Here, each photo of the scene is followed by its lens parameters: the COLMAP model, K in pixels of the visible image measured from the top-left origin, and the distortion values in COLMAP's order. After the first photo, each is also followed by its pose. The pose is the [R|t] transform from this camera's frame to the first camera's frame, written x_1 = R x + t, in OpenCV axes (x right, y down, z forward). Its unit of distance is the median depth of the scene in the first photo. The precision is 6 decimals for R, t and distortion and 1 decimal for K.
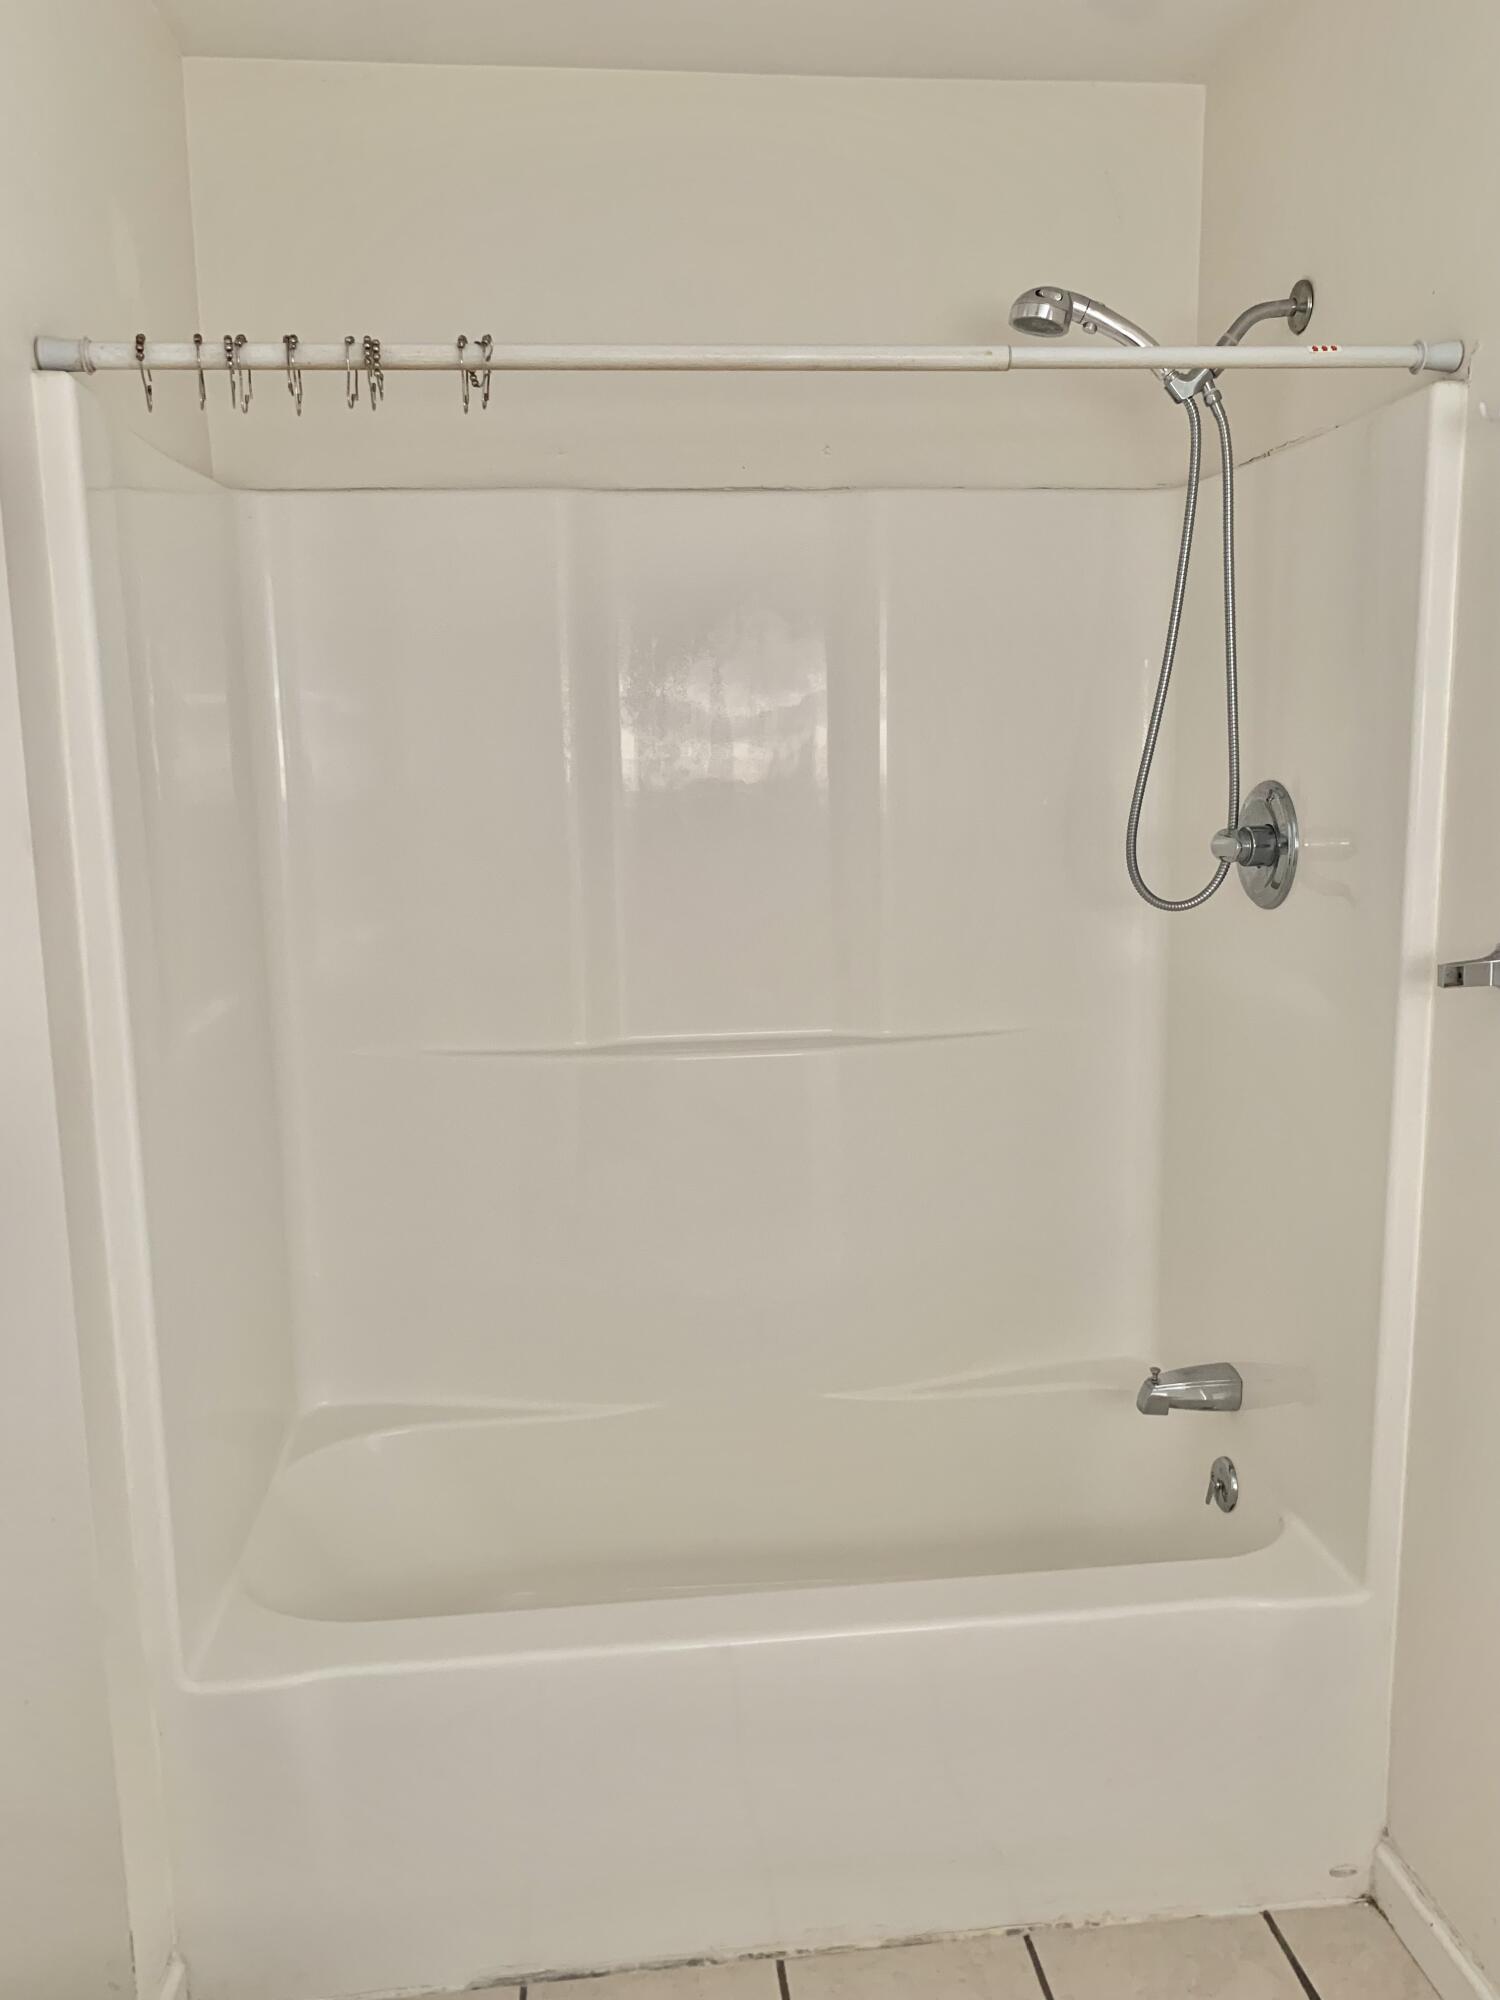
lens RADIAL K [[1503.3, 0, 750.0], [0, 1503.3, 1000.0], [0, 0, 1]] dist [-0.011077, -0.013144]
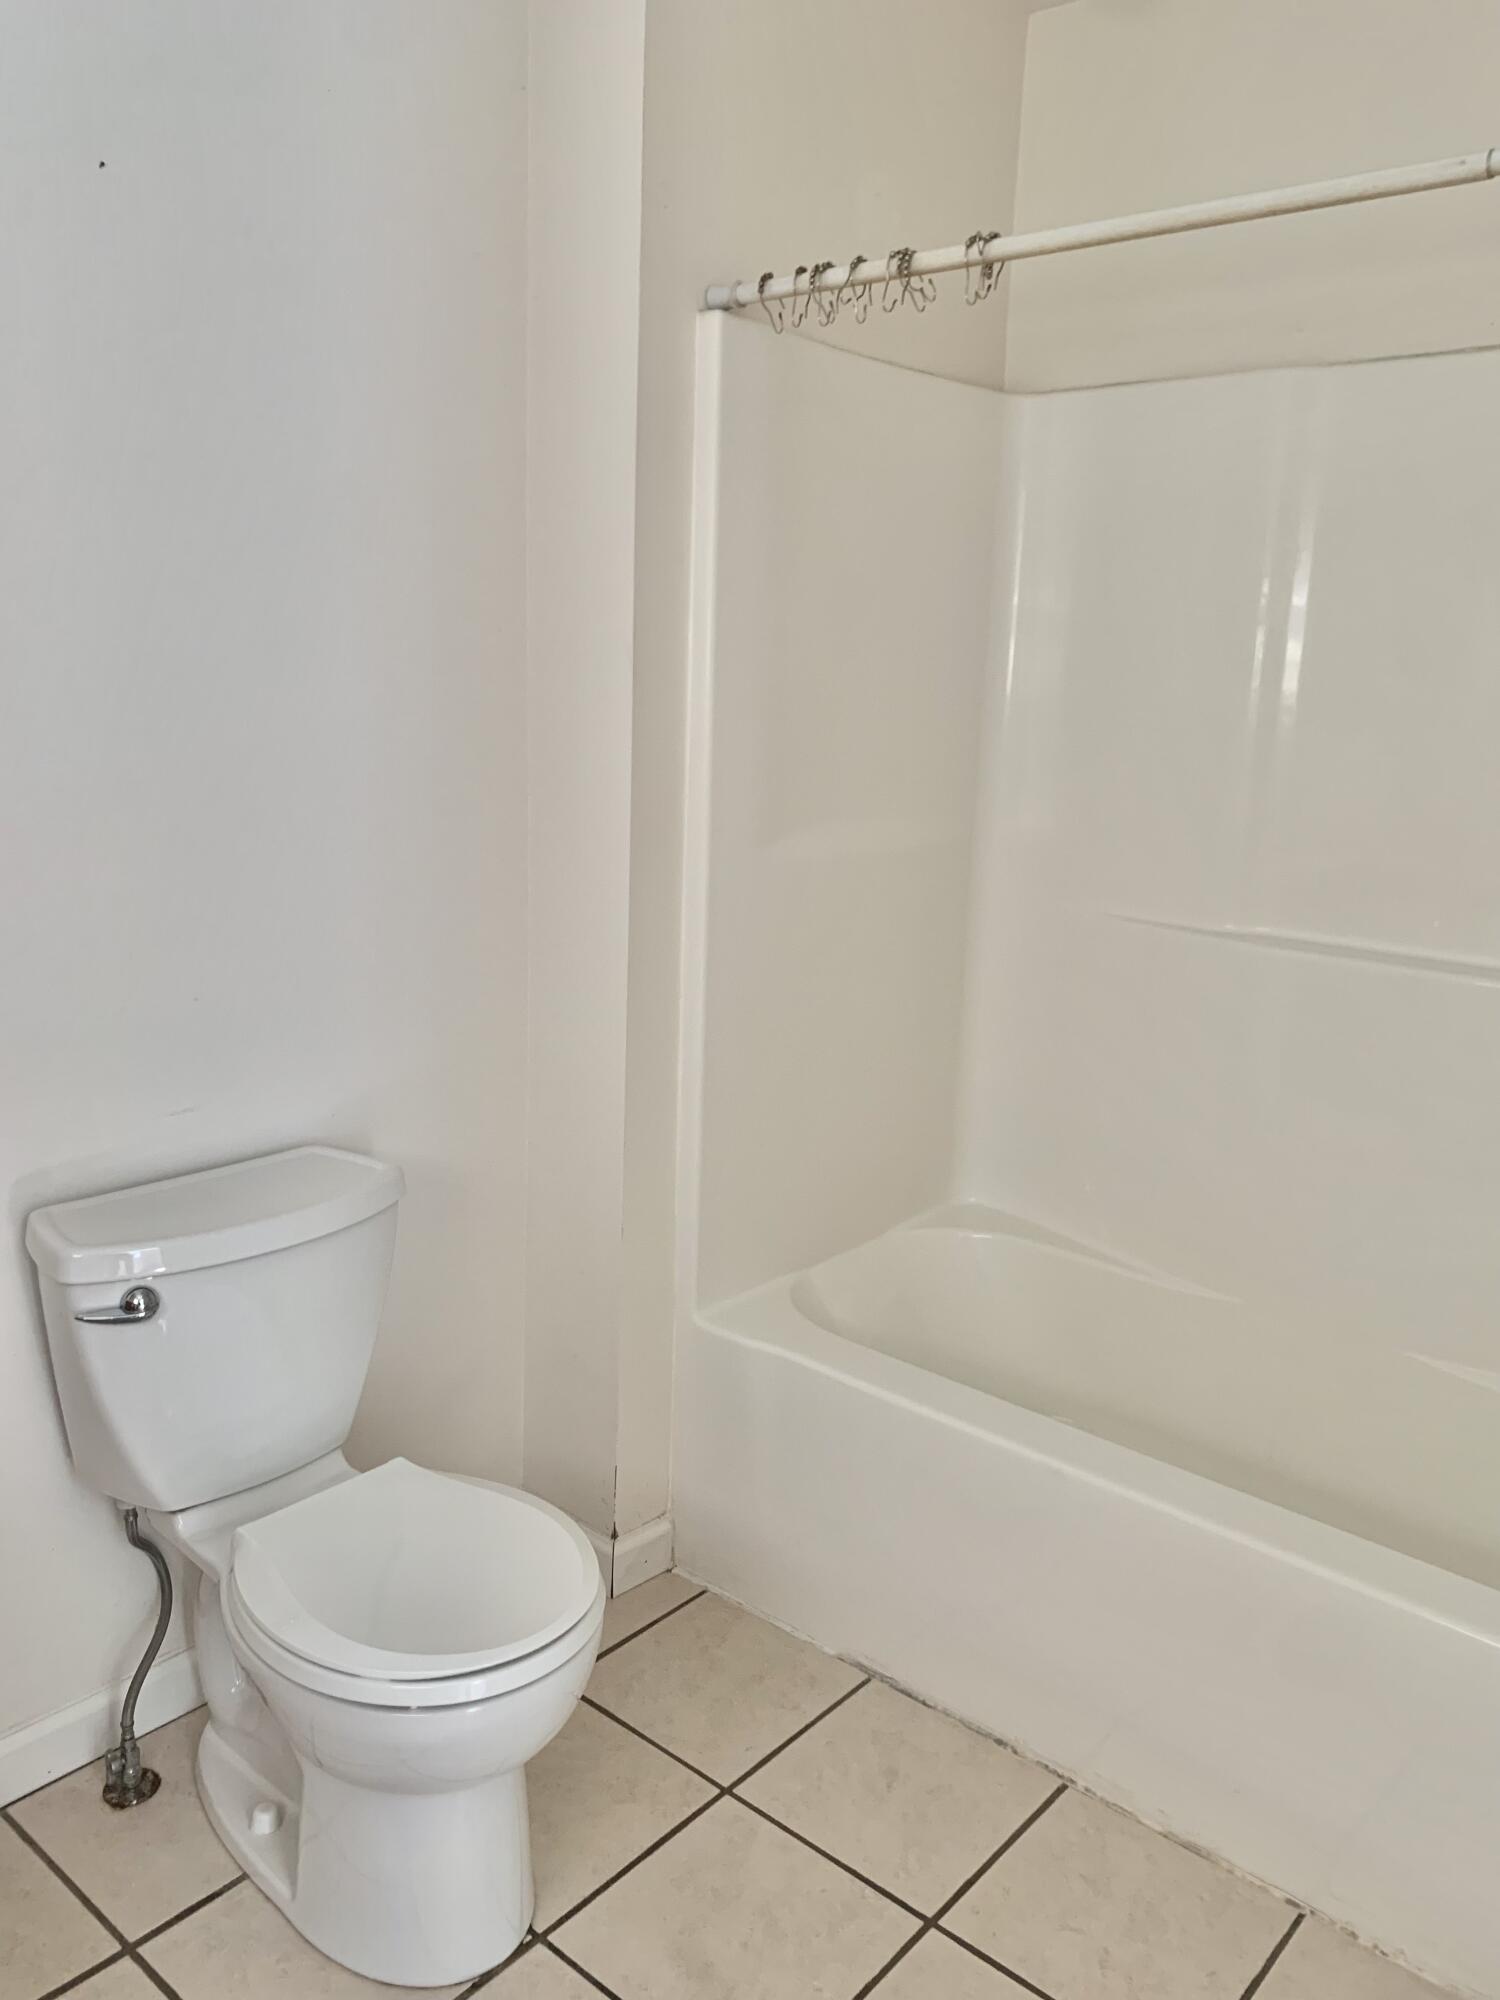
lens RADIAL K [[1503.3, 0, 750.0], [0, 1503.3, 1000.0], [0, 0, 1]] dist [-0.011077, -0.013144]
pose [[0.683412, 0.195948, -0.703245, 0.499547], [-0.168371, 0.979641, 0.109339, 0.027037], [0.710352, 0.043683, 0.702490, 0.081983]]
